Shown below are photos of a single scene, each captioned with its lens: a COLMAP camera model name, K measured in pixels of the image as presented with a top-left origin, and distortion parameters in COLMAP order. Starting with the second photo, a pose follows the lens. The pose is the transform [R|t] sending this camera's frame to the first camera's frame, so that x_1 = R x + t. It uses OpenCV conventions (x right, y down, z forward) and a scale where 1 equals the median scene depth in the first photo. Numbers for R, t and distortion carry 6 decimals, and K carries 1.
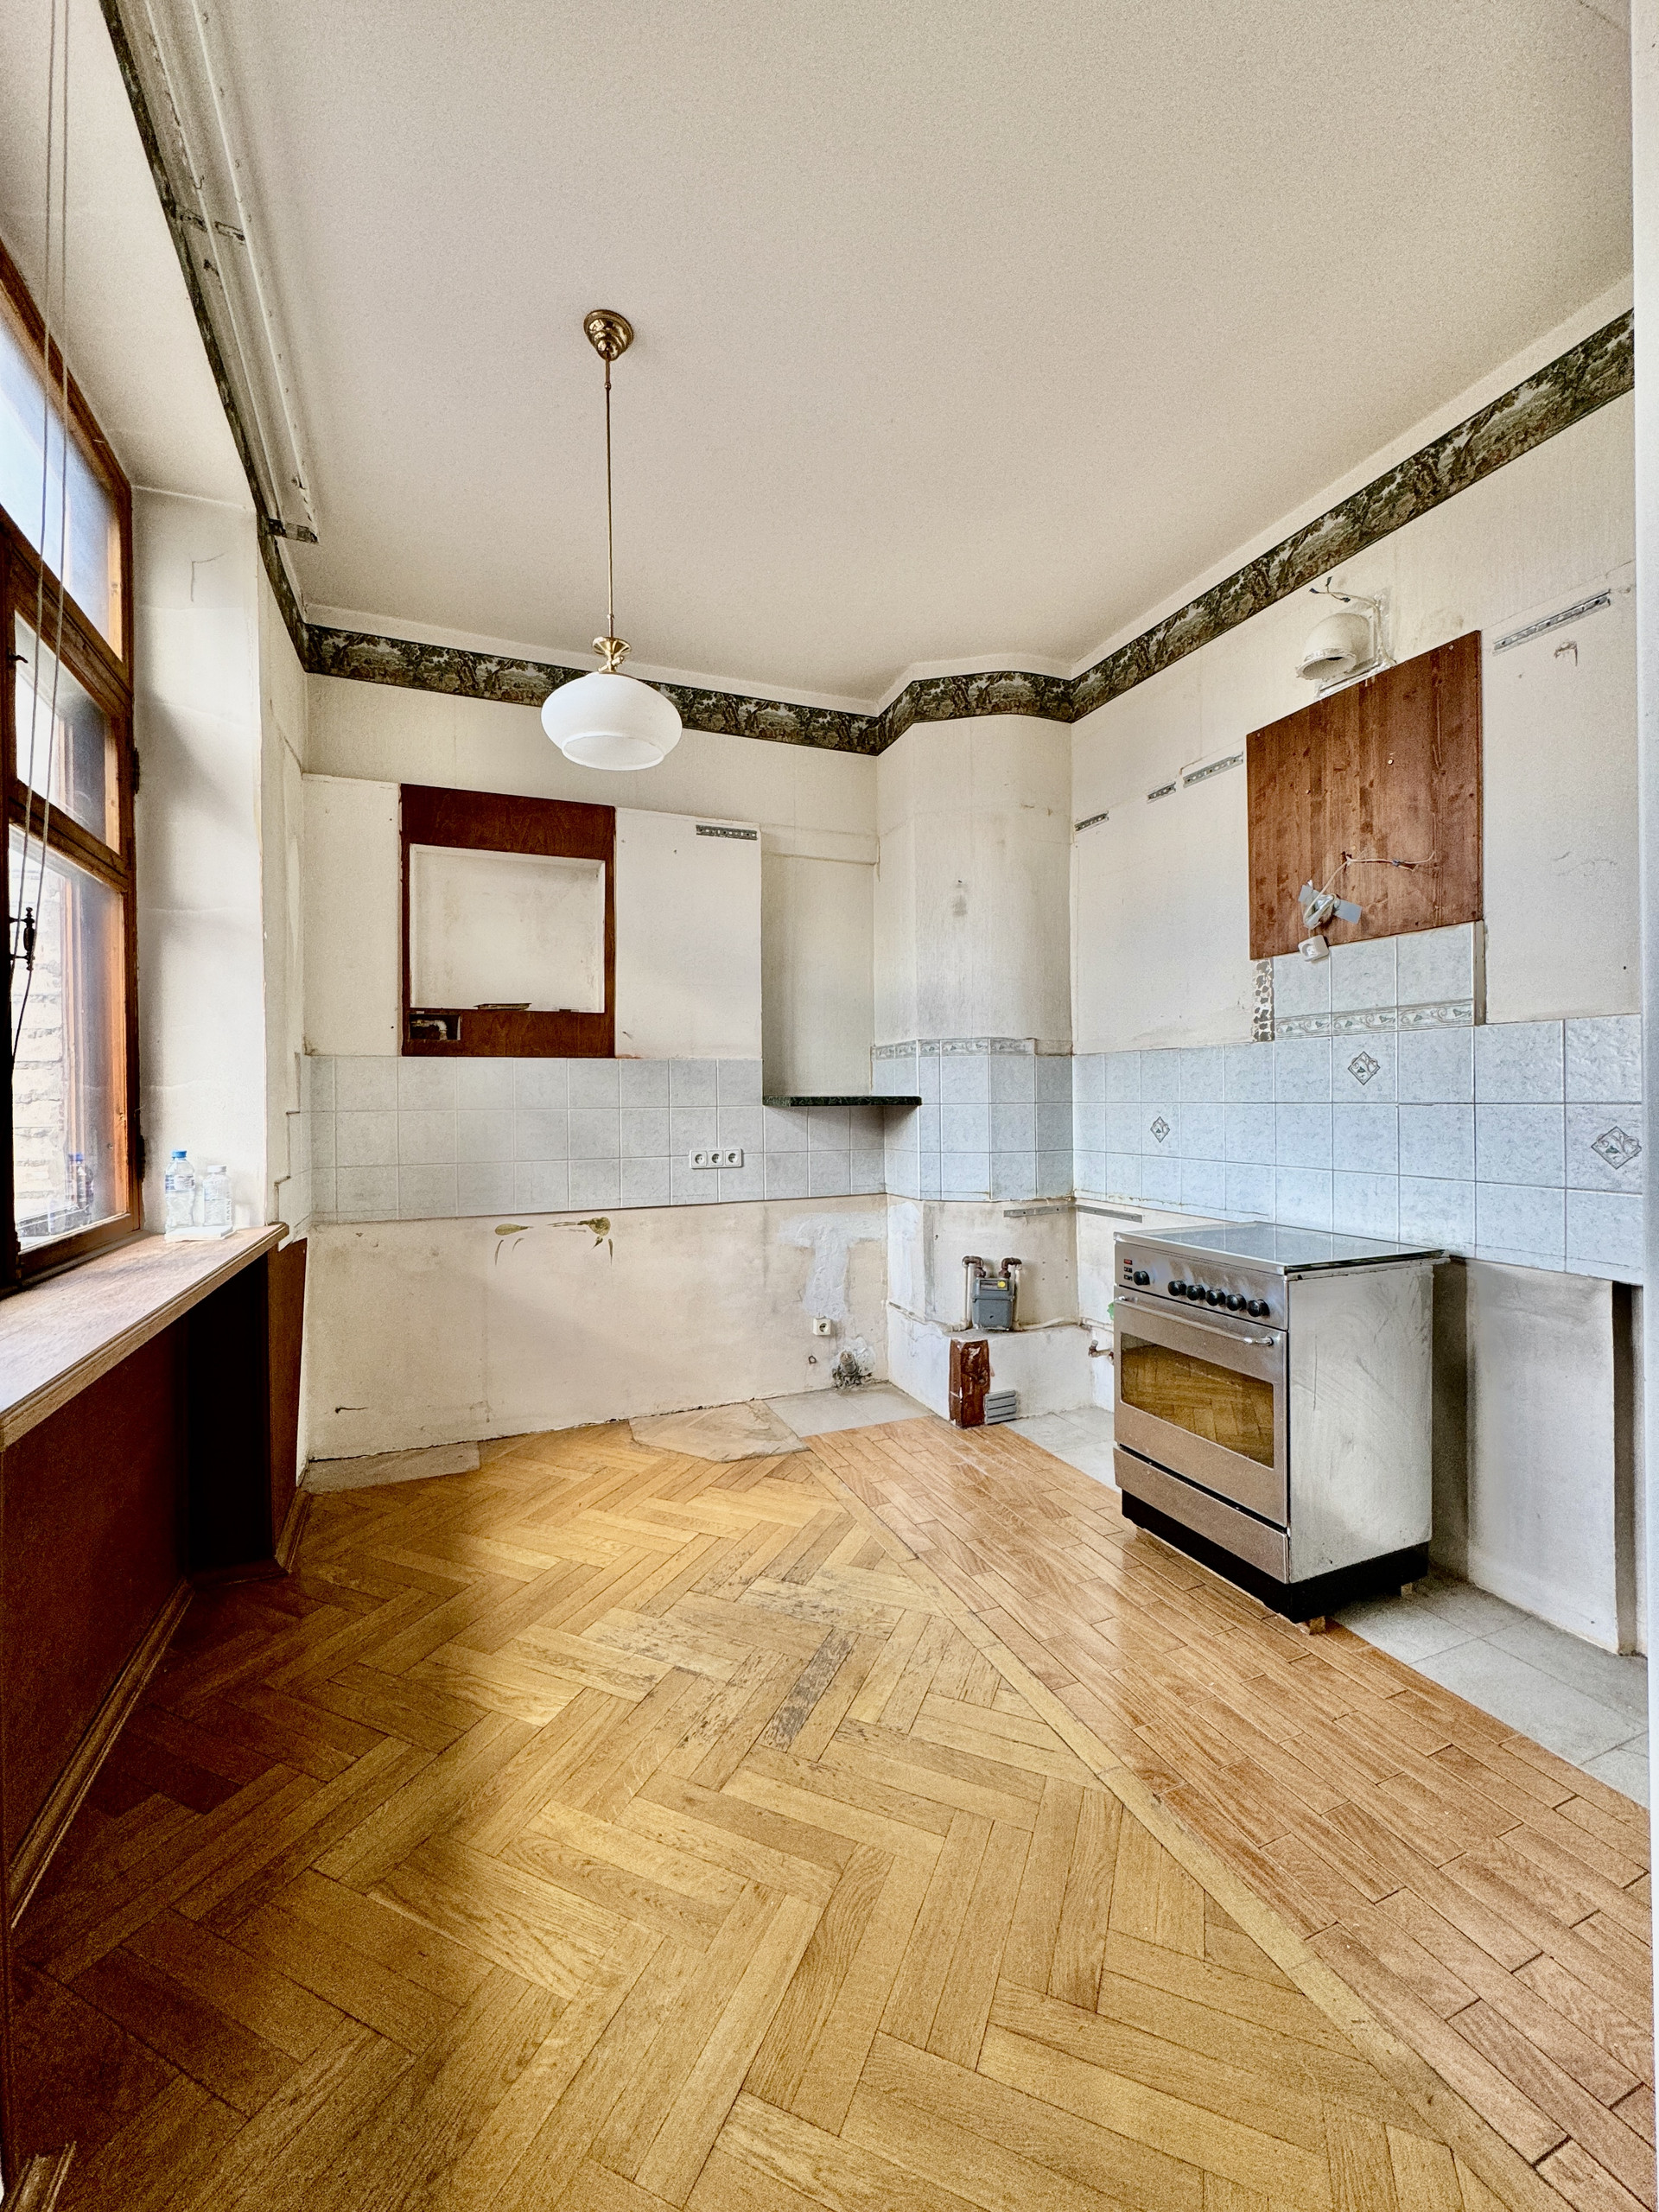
lens RADIAL K [[903.4, 0, 816.0], [0, 903.4, 1100.4], [0, 0, 1]] dist [-0.001360, 0.000313]
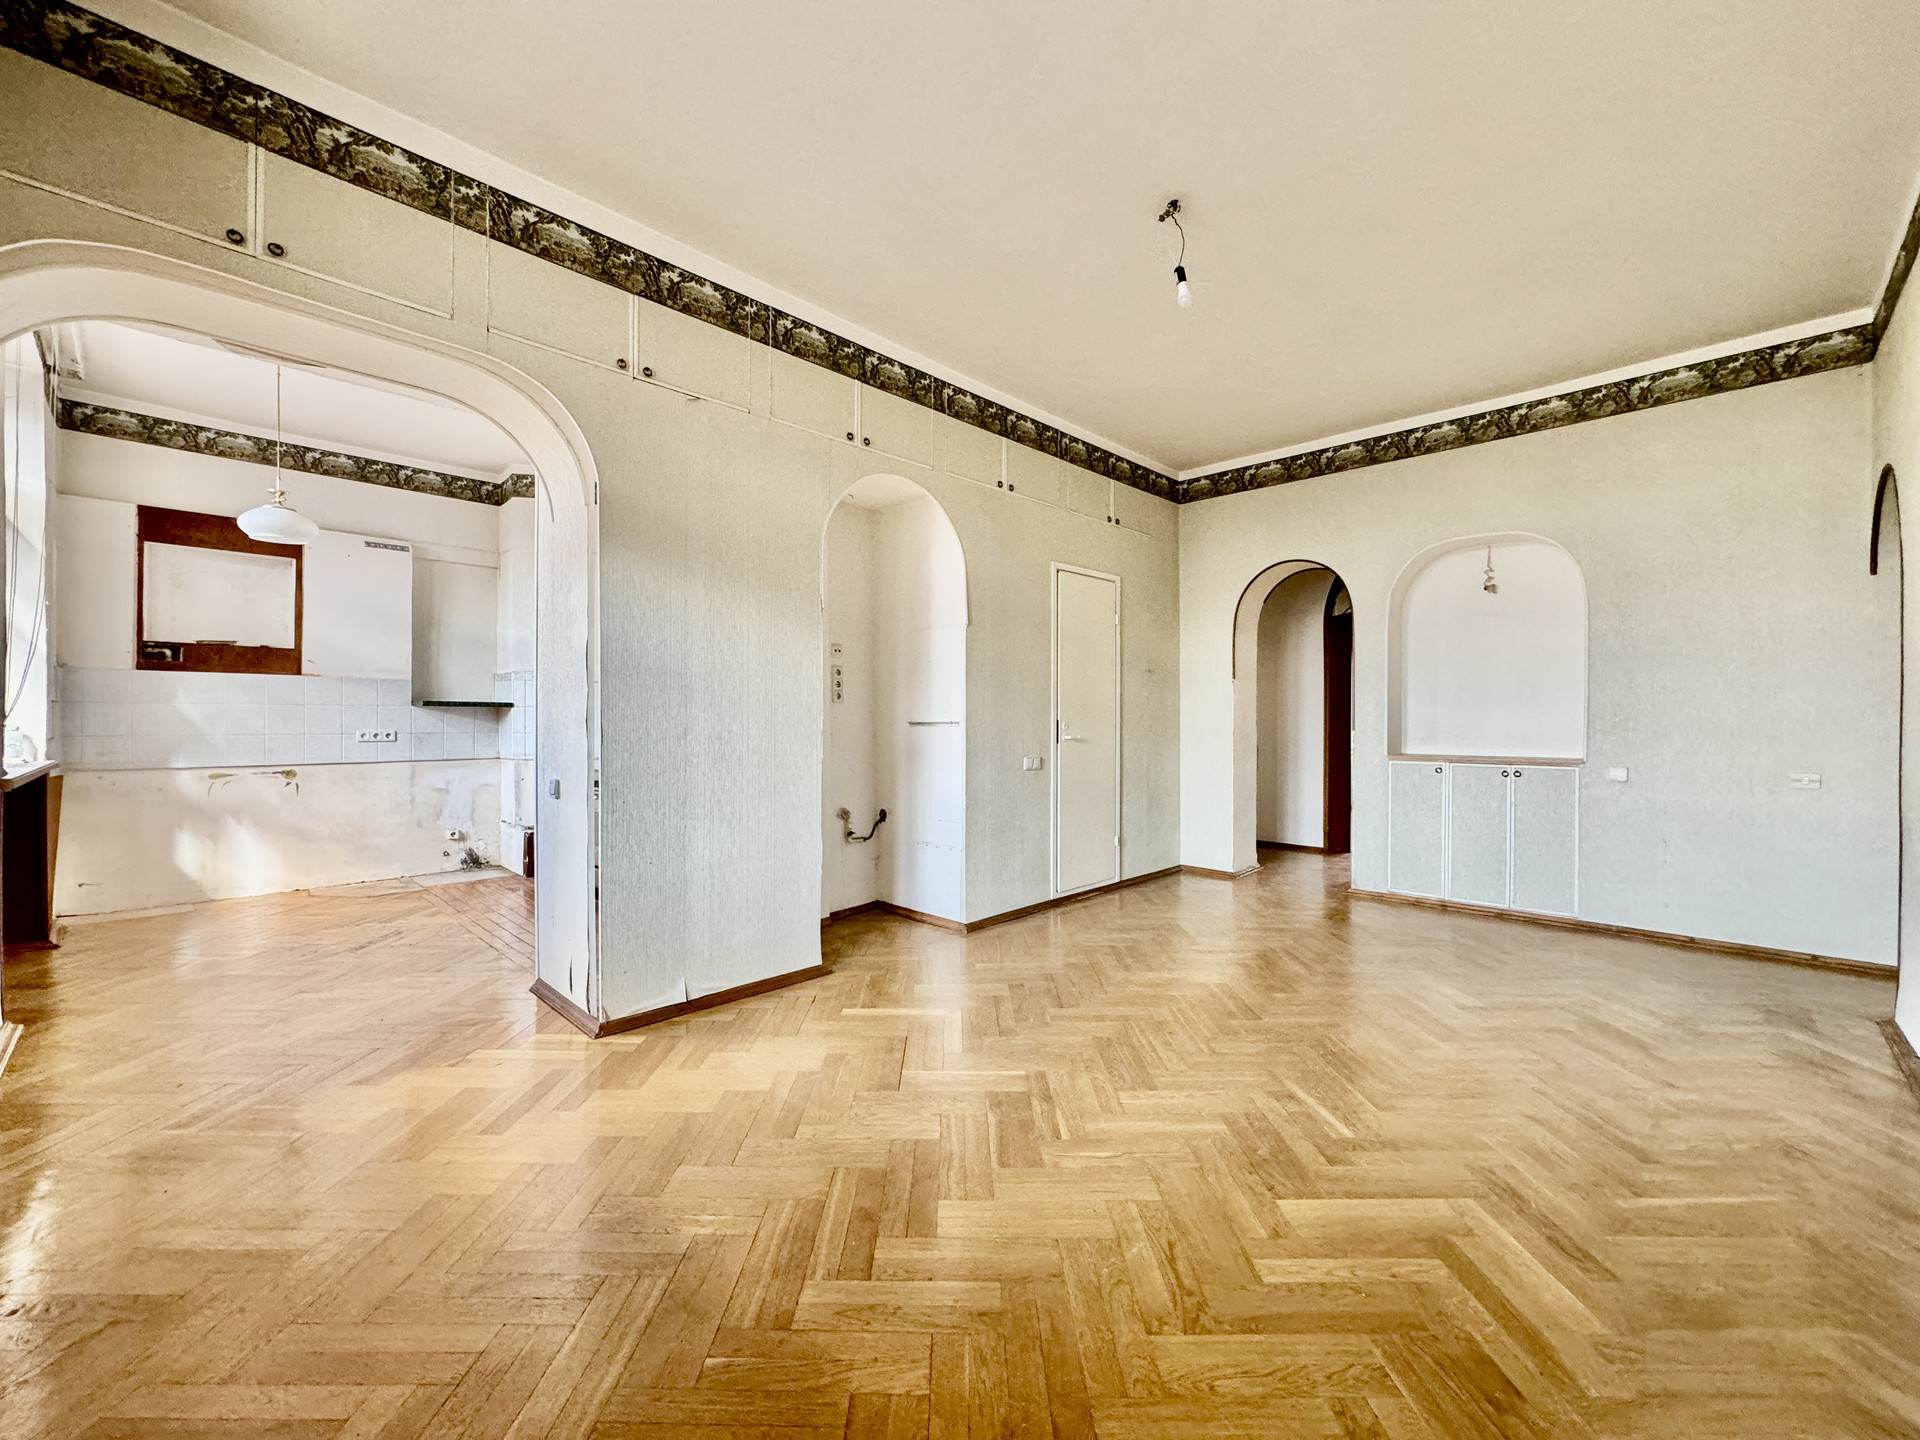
lens RADIAL K [[784.1, 0, 960.0], [0, 784.1, 720.0], [0, 0, 1]] dist [-0.001360, 0.000313]
pose [[0.912249, 0.011781, 0.409466, 0.318473], [-0.010442, 0.999930, -0.005506, 0.033844], [-0.409502, 0.000747, 0.912309, -0.889698]]
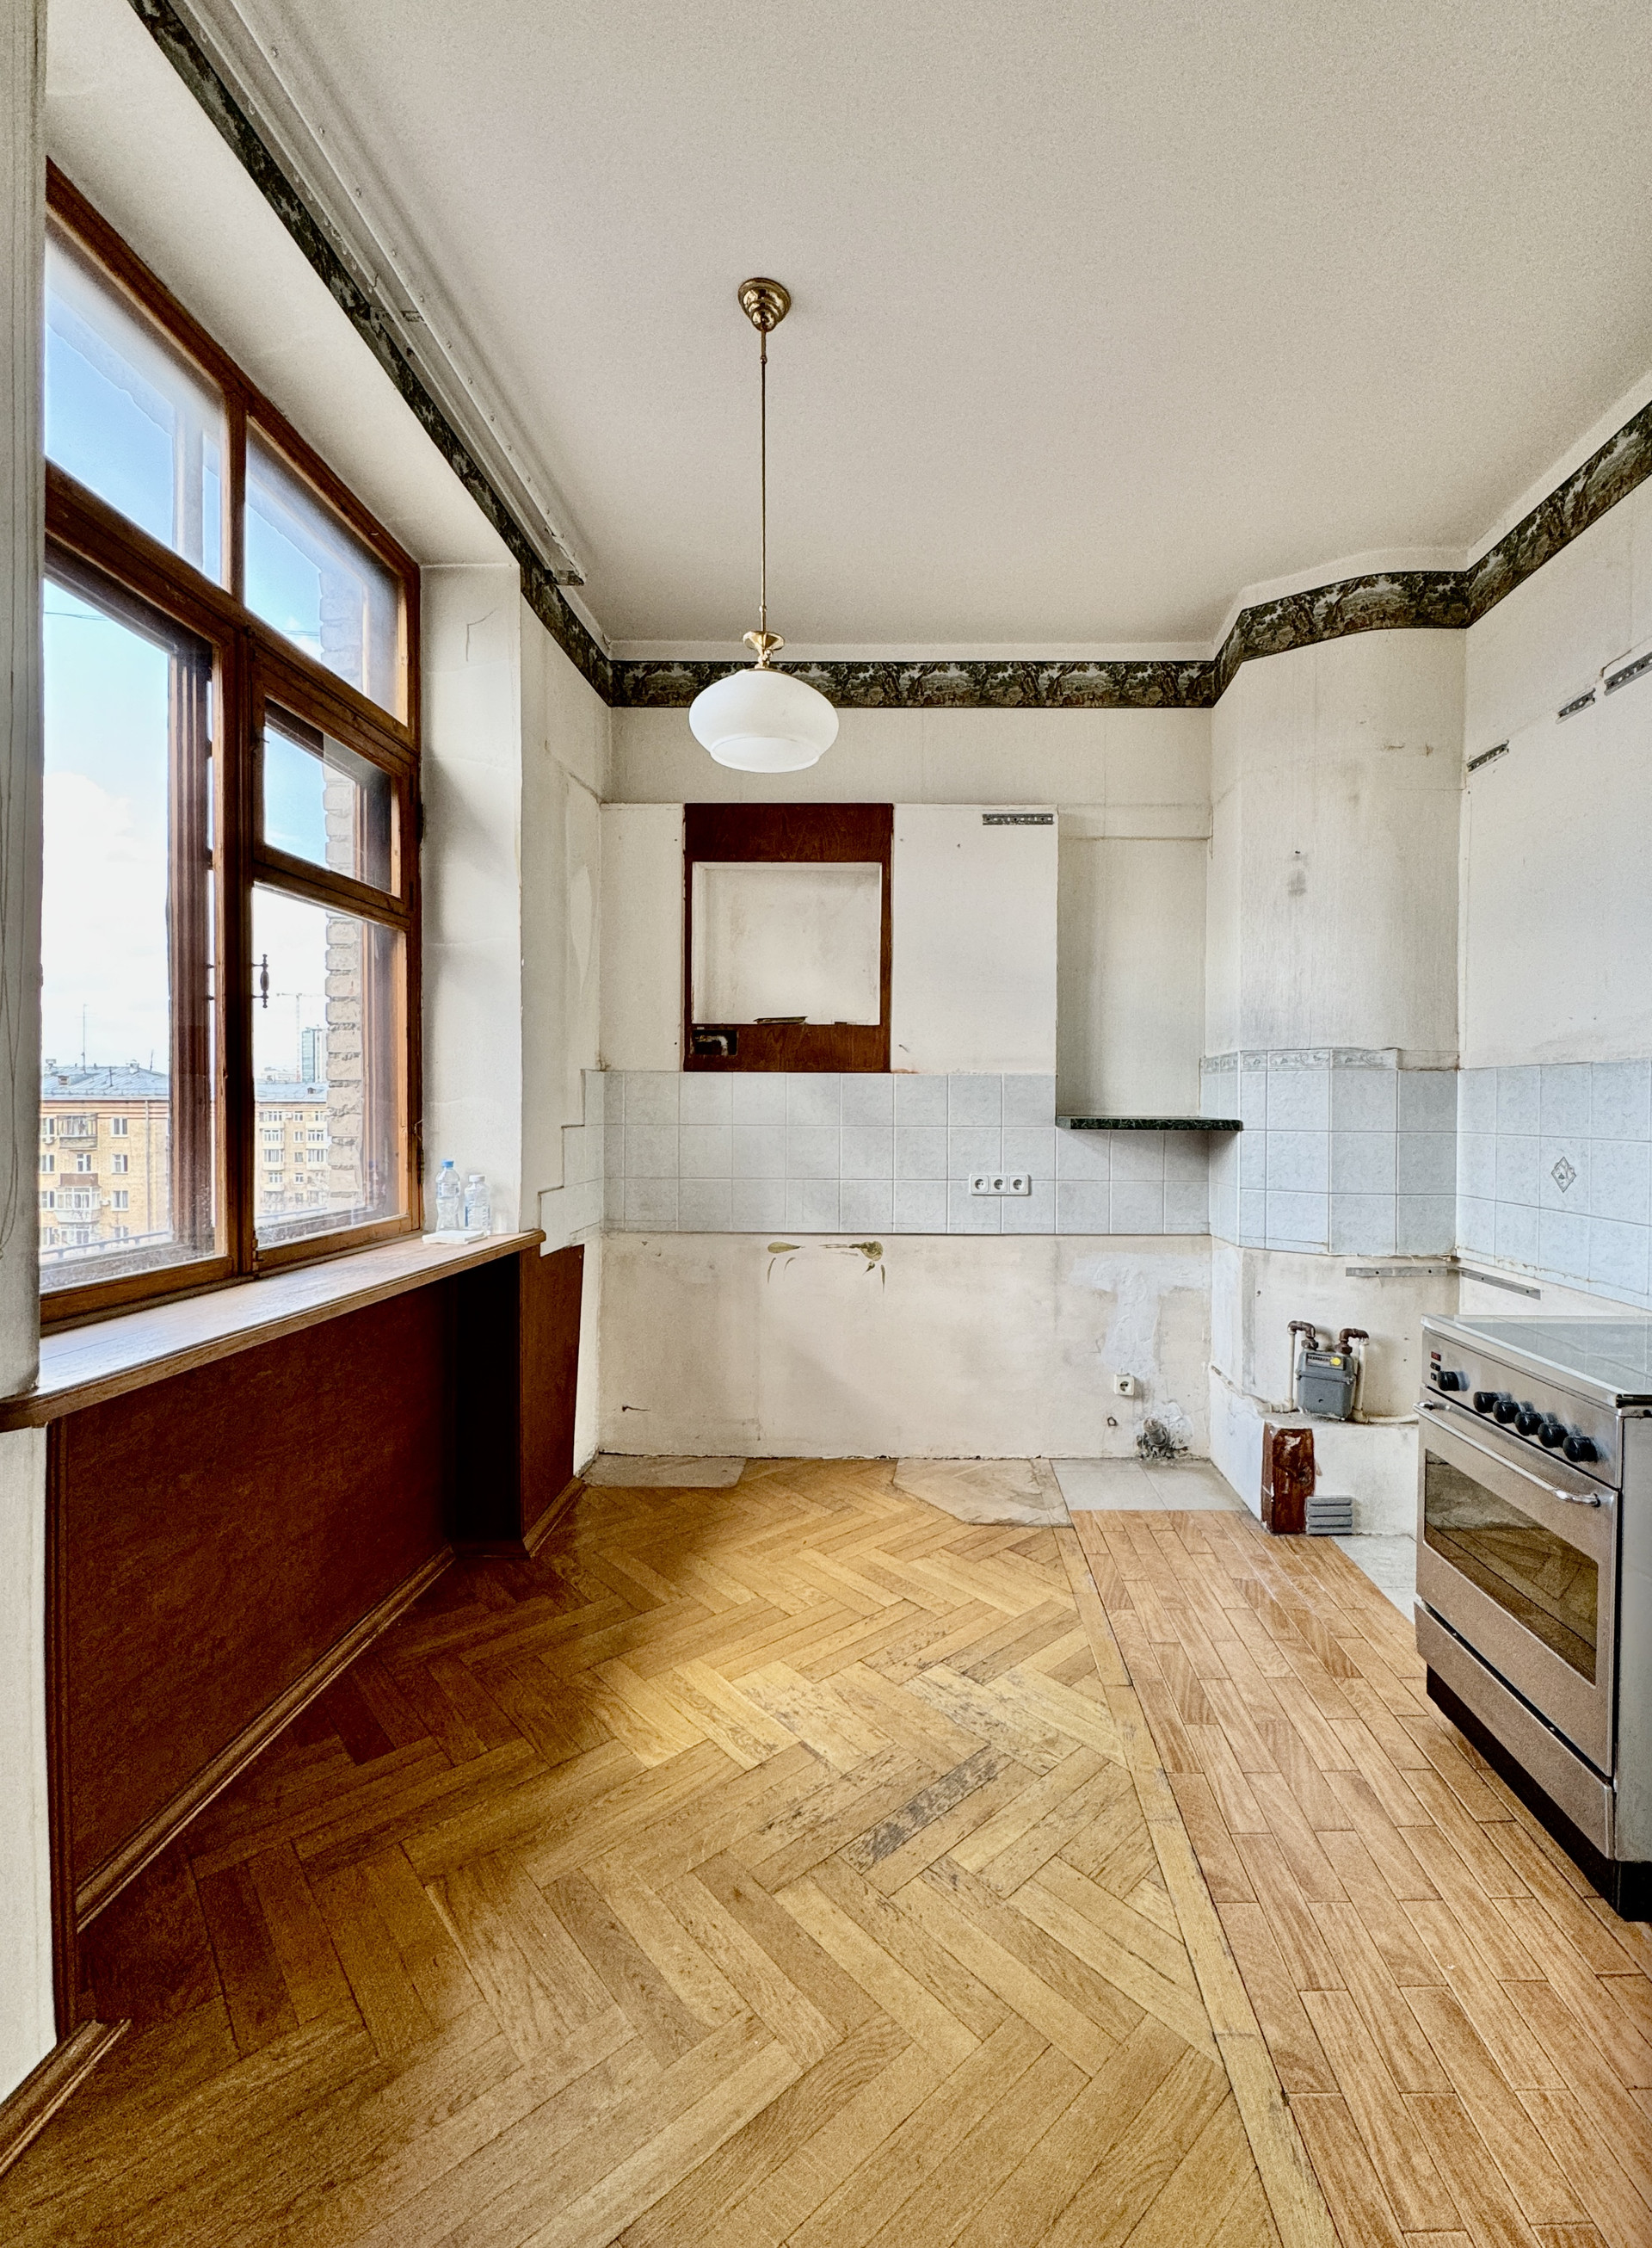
lens RADIAL K [[972.3, 0, 899.4], [0, 972.3, 1116.9], [0, 0, 1]] dist [-0.000787, -0.000388]
pose [[0.923249, 0.019356, -0.383714, 0.184130], [-0.015266, 0.999790, 0.013702, -0.016076], [0.383899, -0.006792, 0.923350, 0.075600]]
